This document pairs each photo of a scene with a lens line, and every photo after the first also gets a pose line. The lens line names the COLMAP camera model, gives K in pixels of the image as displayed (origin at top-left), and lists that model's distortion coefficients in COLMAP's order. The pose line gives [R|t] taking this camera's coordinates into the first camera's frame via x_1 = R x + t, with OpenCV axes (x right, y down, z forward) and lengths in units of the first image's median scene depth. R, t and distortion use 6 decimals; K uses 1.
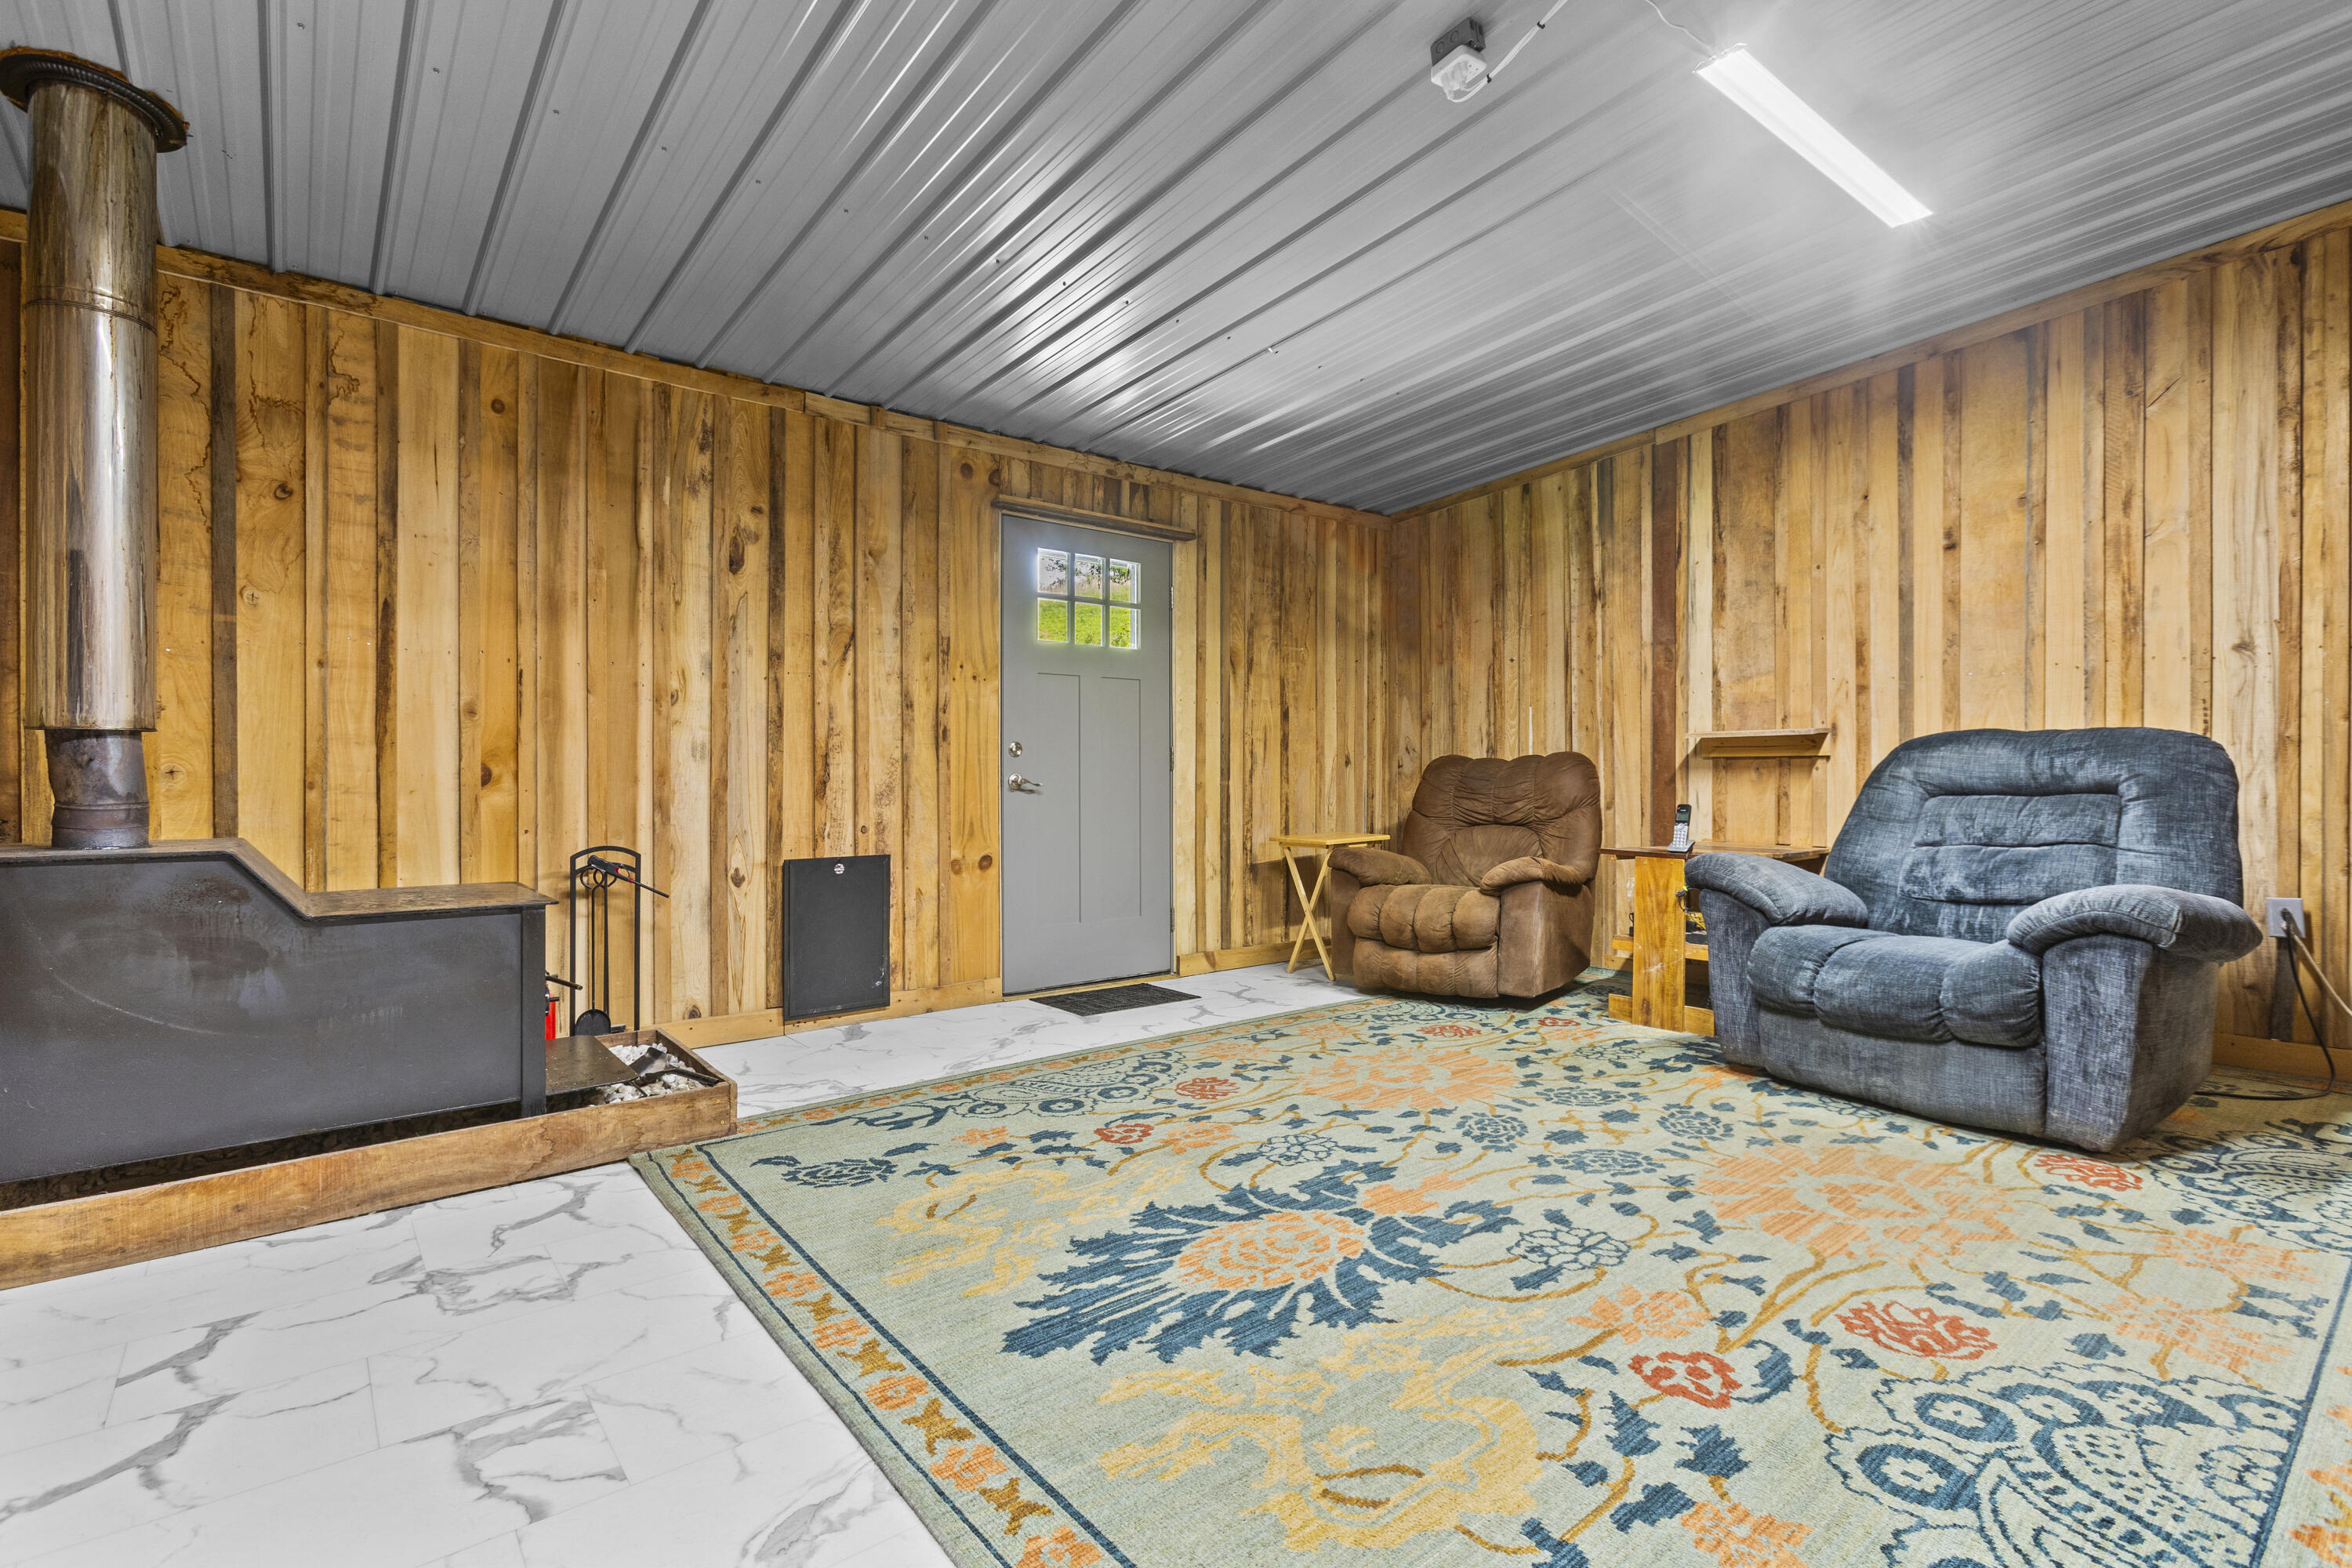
lens RADIAL K [[1089.3, 0, 1165.9], [0, 1089.3, 776.6], [0, 0, 1]] dist [-0.011918, 0.000173]
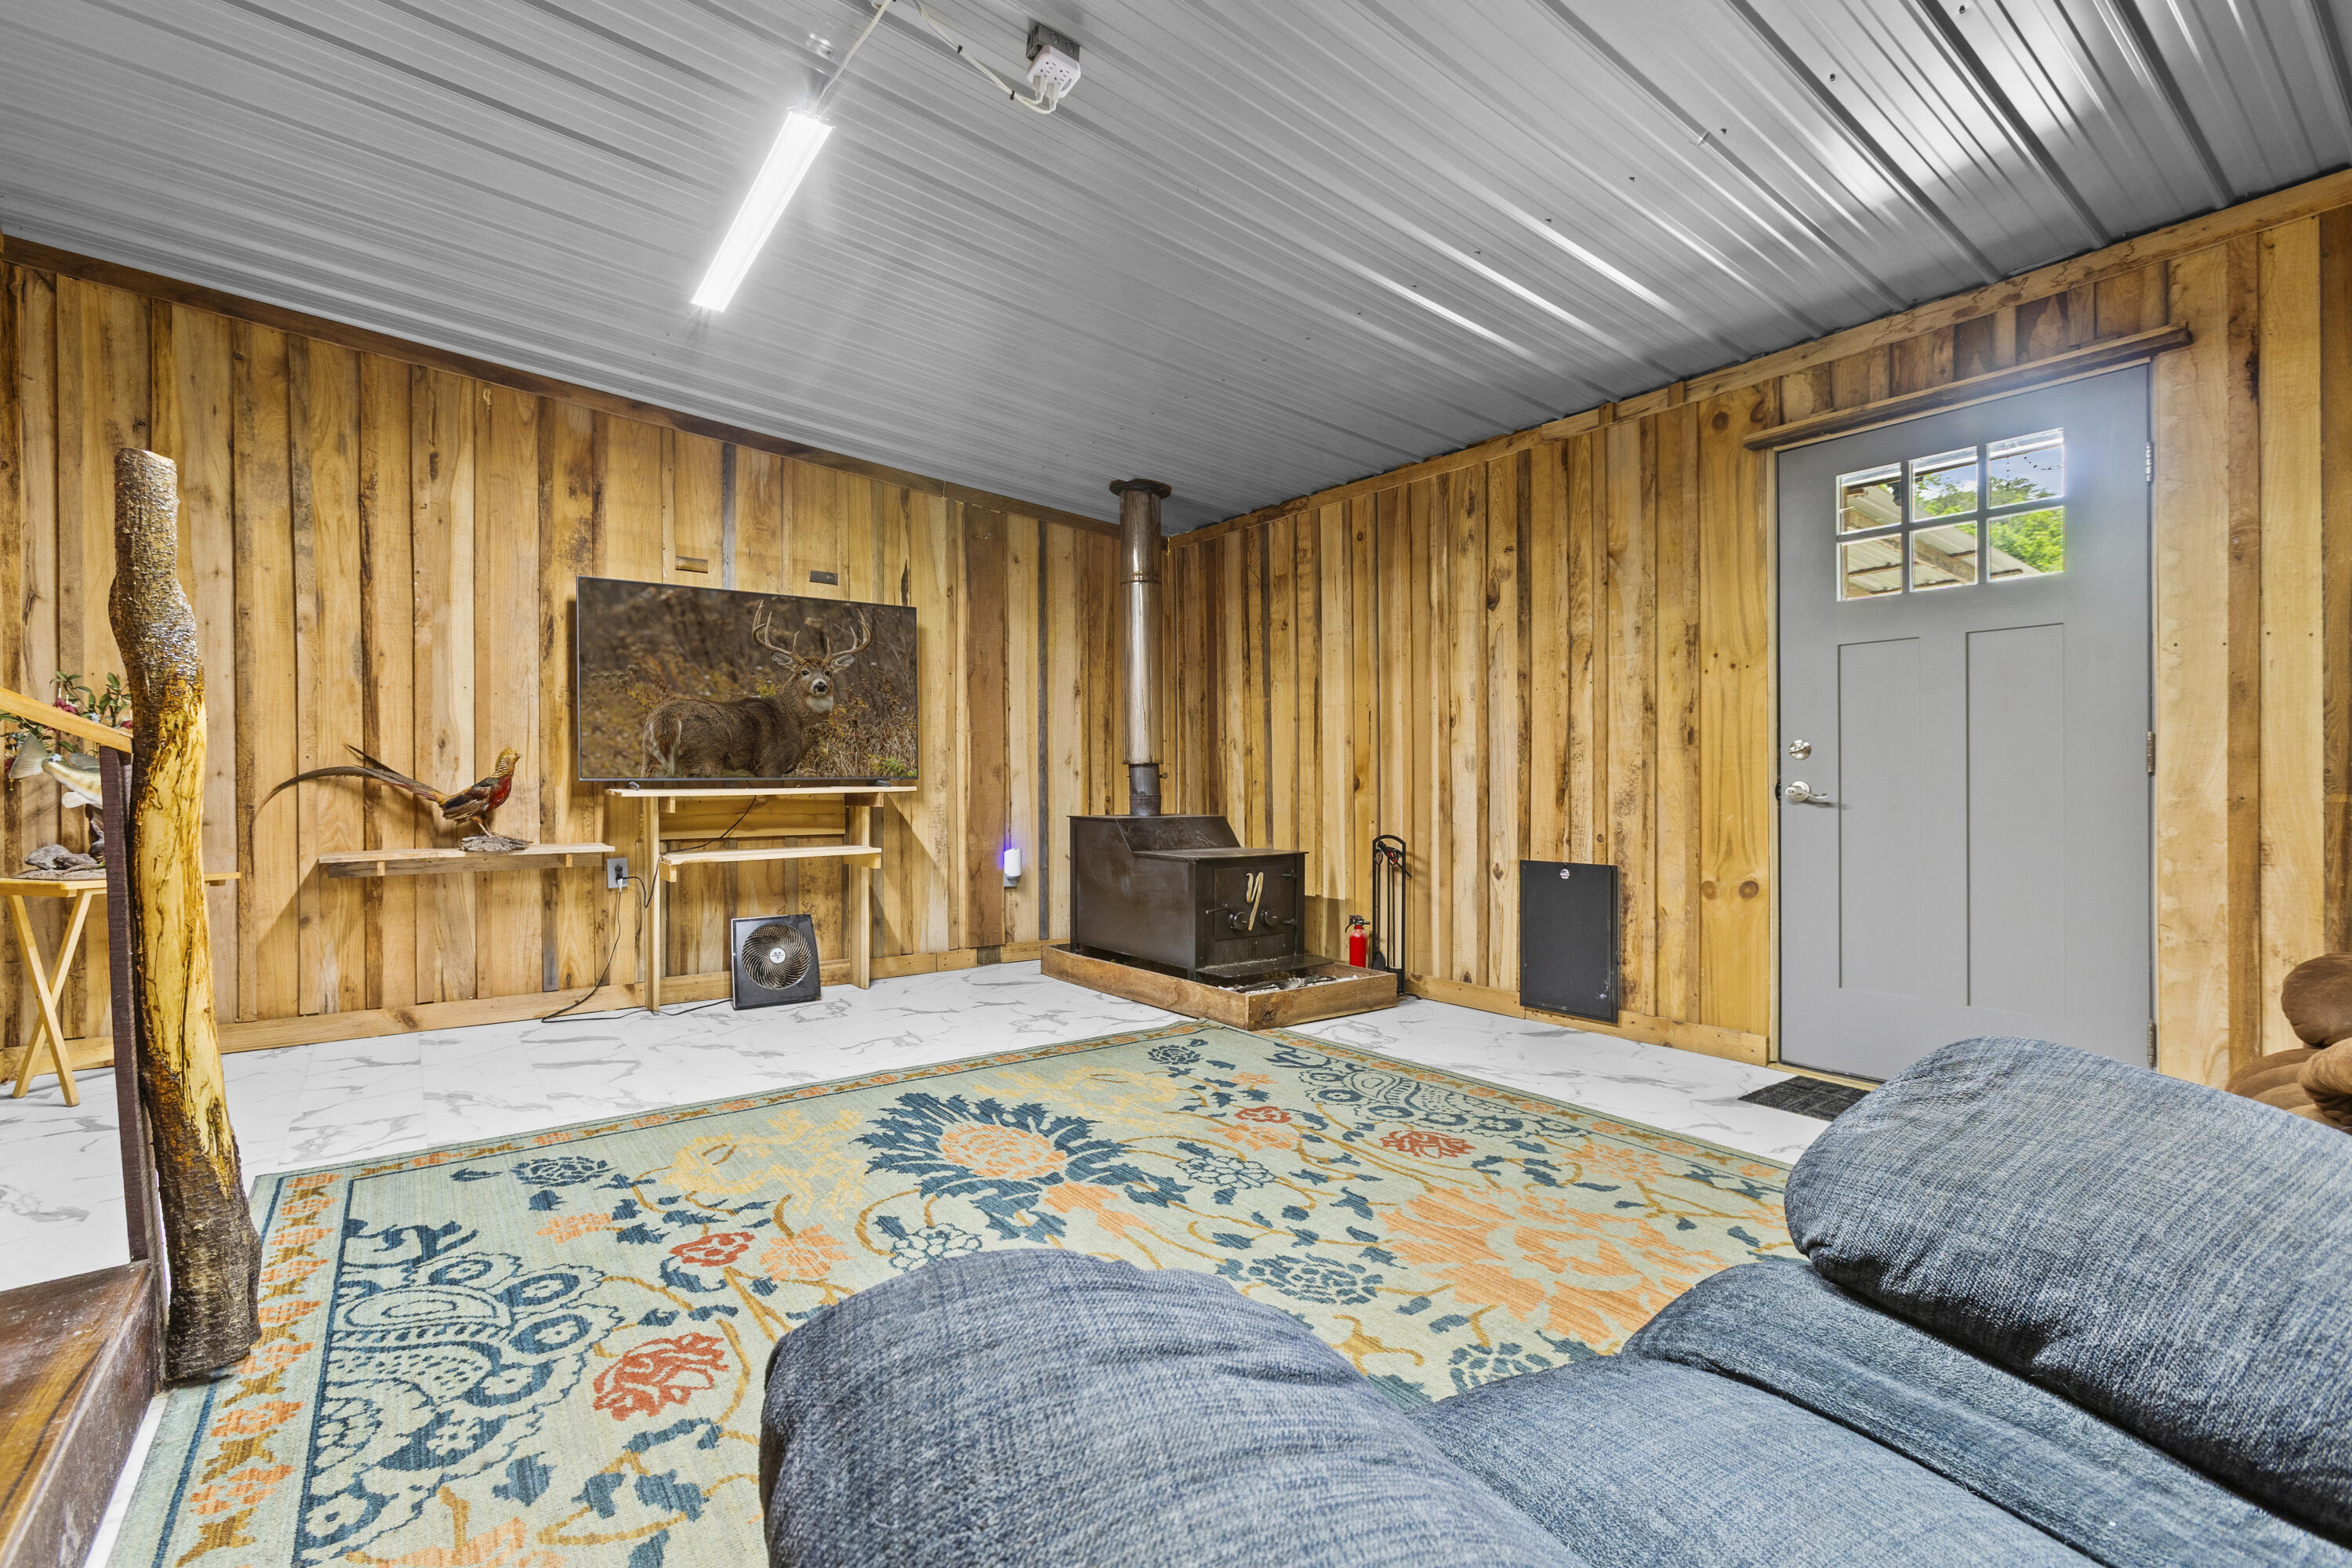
lens RADIAL K [[1063.6, 0, 1167.7], [0, 1063.6, 787.2], [0, 0, 1]] dist [-0.018045, 0.005192]
pose [[-0.055572, 0.006628, -0.998433, 1.305361], [0.003492, 0.999973, 0.006444, -0.009164], [0.998449, -0.003129, -0.055594, 1.224779]]
